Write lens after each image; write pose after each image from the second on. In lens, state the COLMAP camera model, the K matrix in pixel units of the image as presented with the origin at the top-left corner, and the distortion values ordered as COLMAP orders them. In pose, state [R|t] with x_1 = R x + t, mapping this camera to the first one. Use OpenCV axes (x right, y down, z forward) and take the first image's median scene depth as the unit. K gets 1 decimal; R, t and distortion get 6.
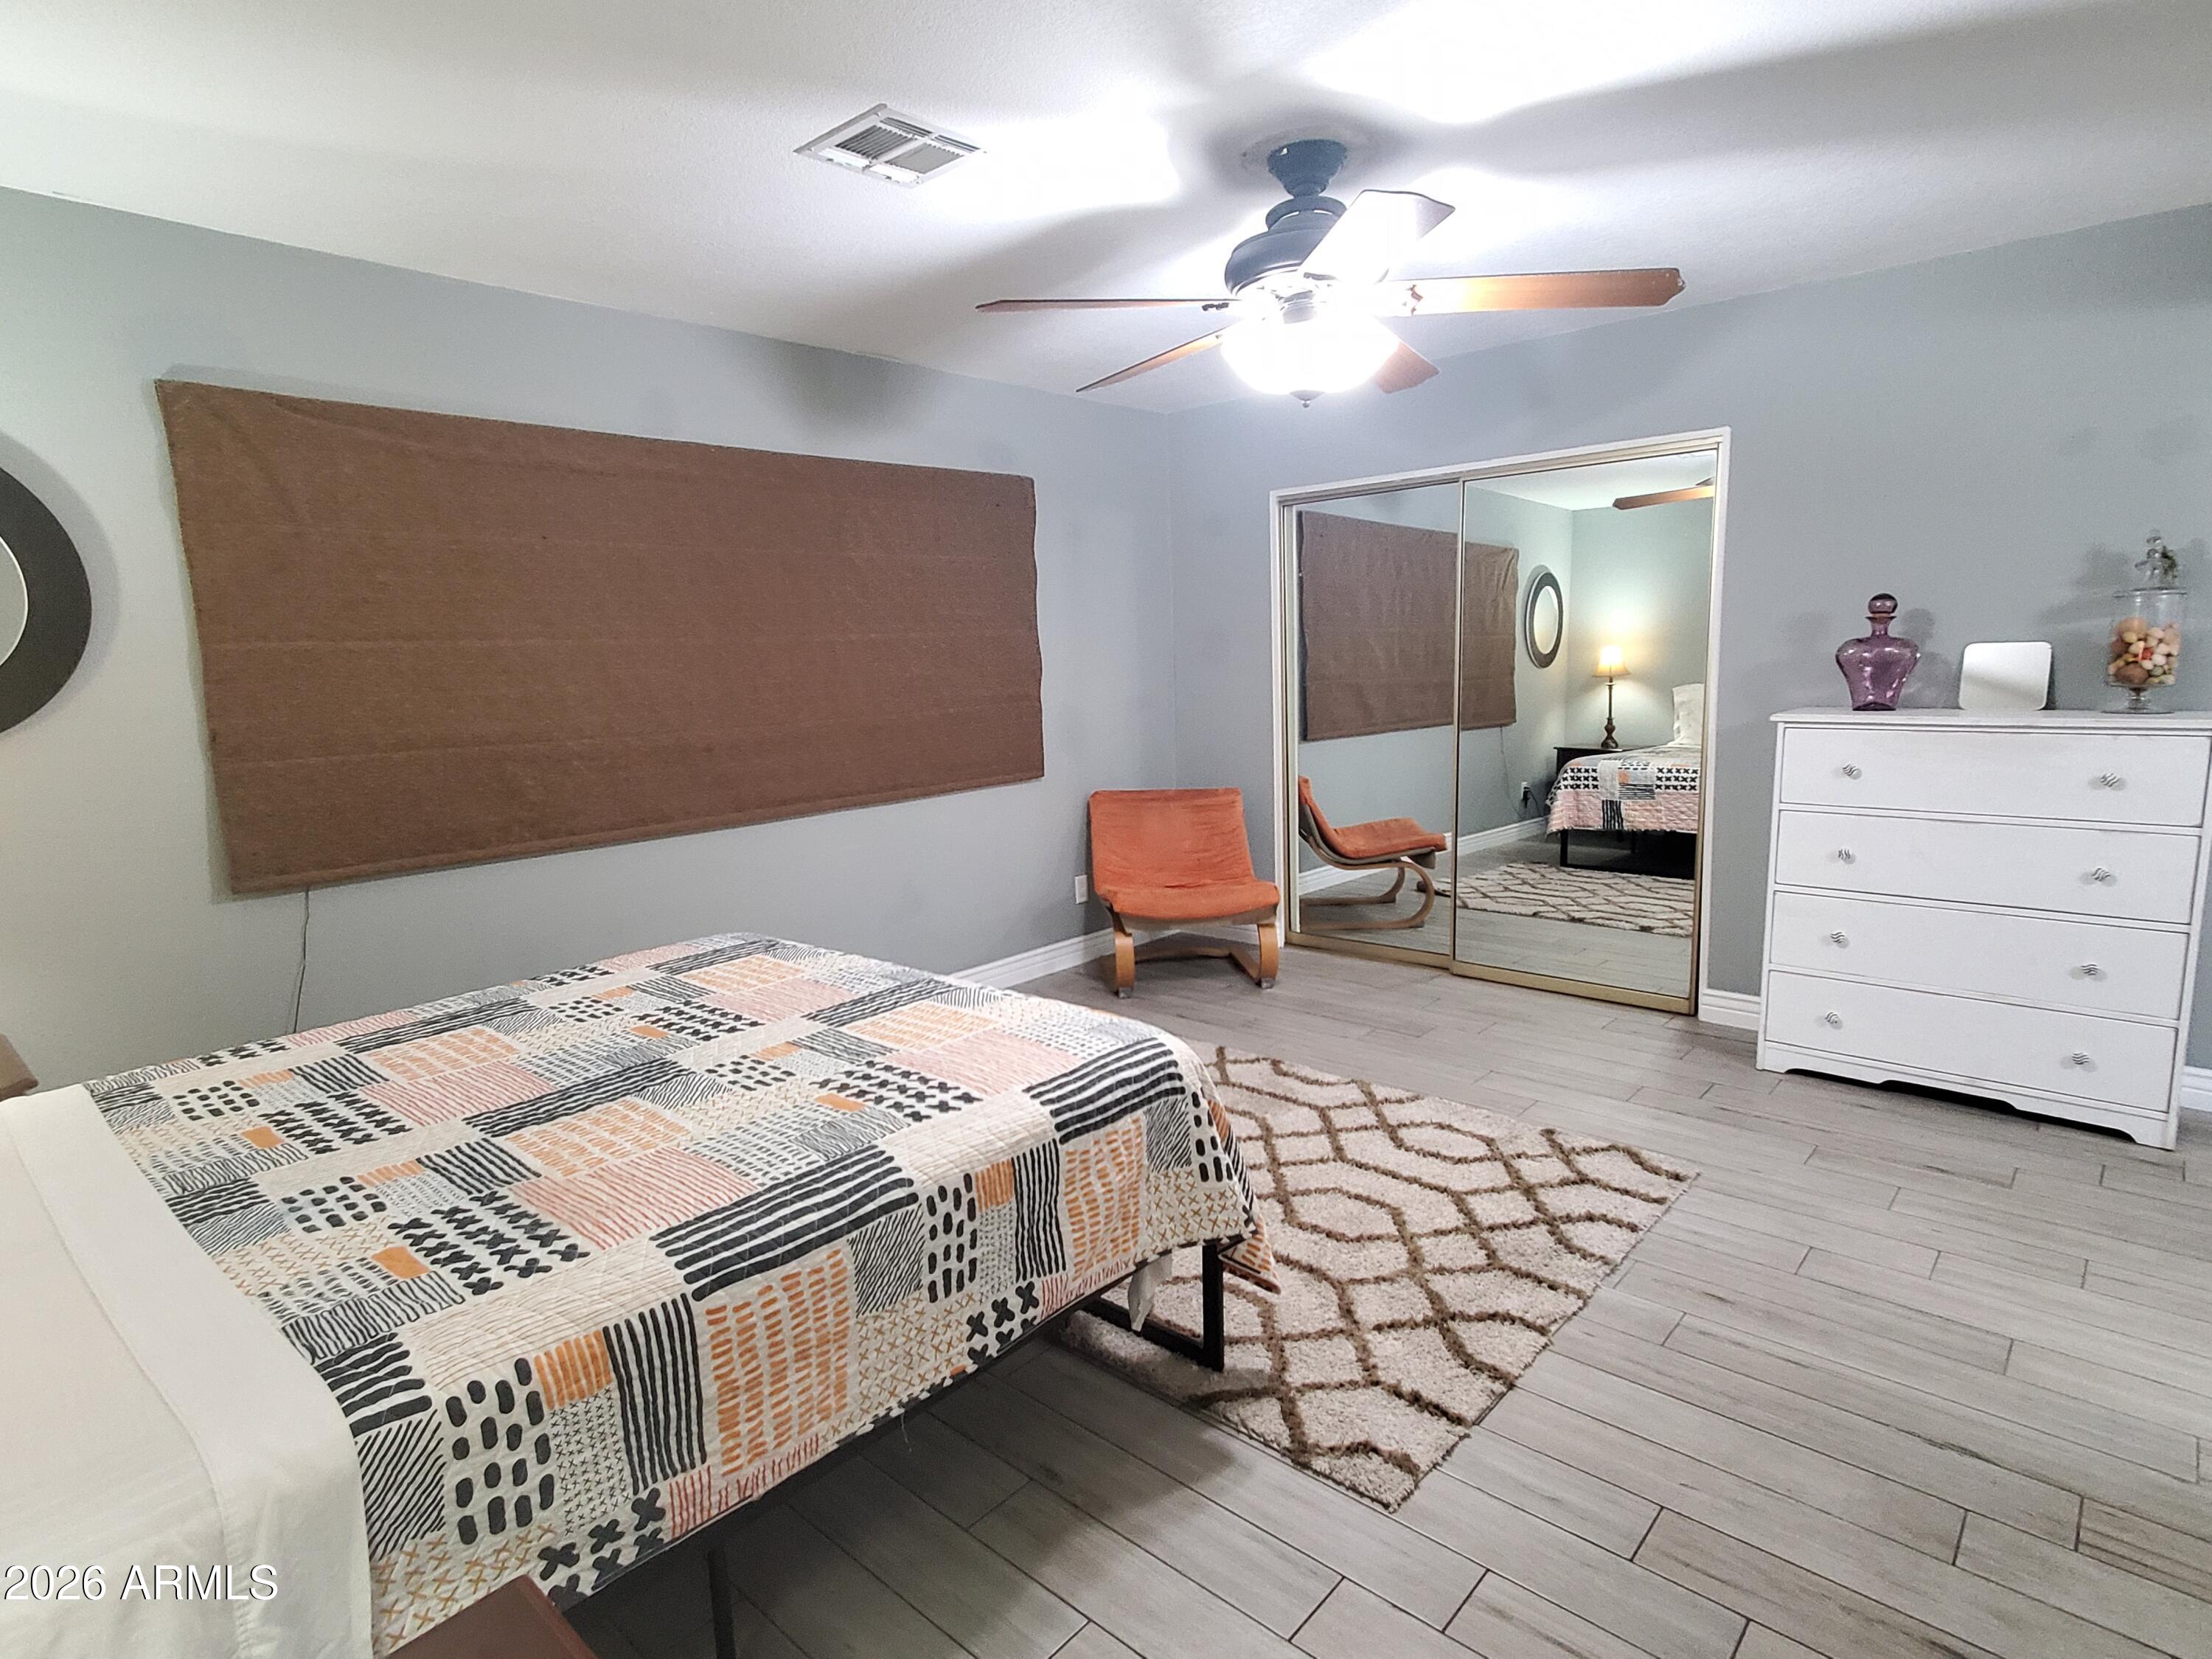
lens RADIAL K [[1184.6, 0, 1089.3], [0, 1184.6, 823.2], [0, 0, 1]] dist [0.002329, 0.001672]
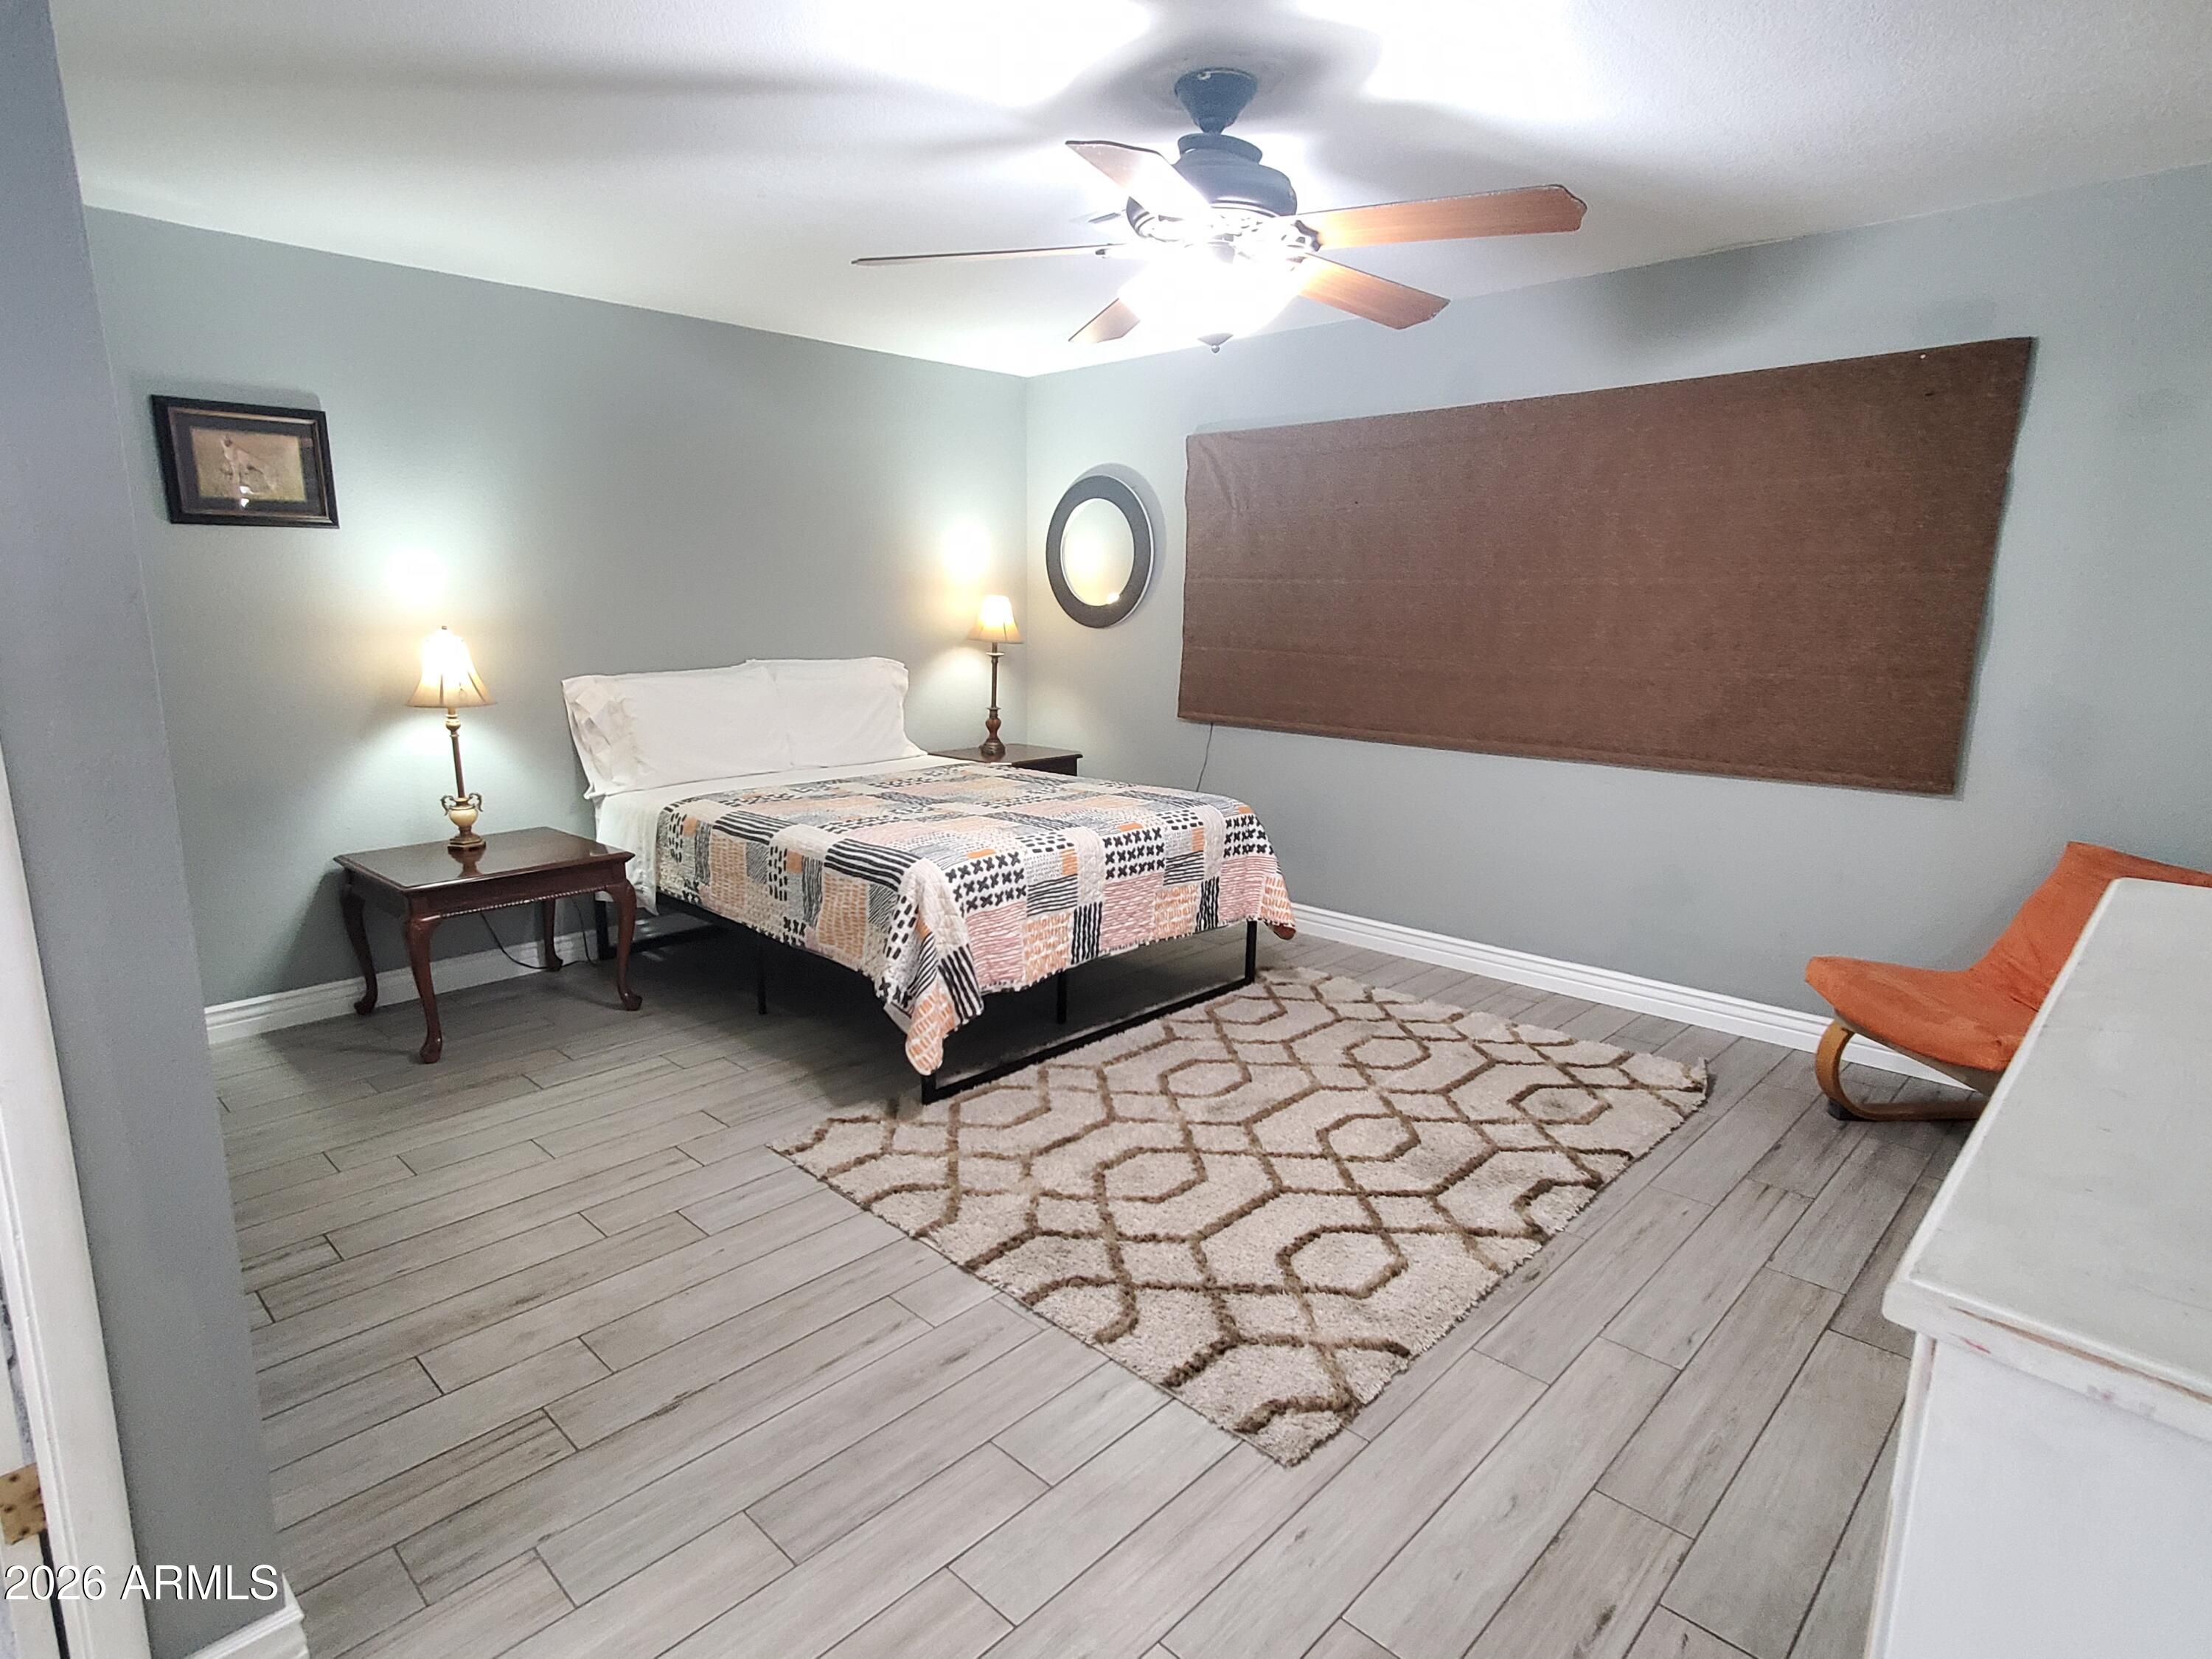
lens RADIAL K [[1184.6, 0, 1089.8], [0, 1184.6, 836.4], [0, 0, 1]] dist [0.002329, 0.001672]
pose [[-0.023082, 0.231595, -0.972538, 1.307502], [-0.155422, 0.960139, 0.232331, -0.198673], [0.987579, 0.156516, 0.013833, 1.031025]]
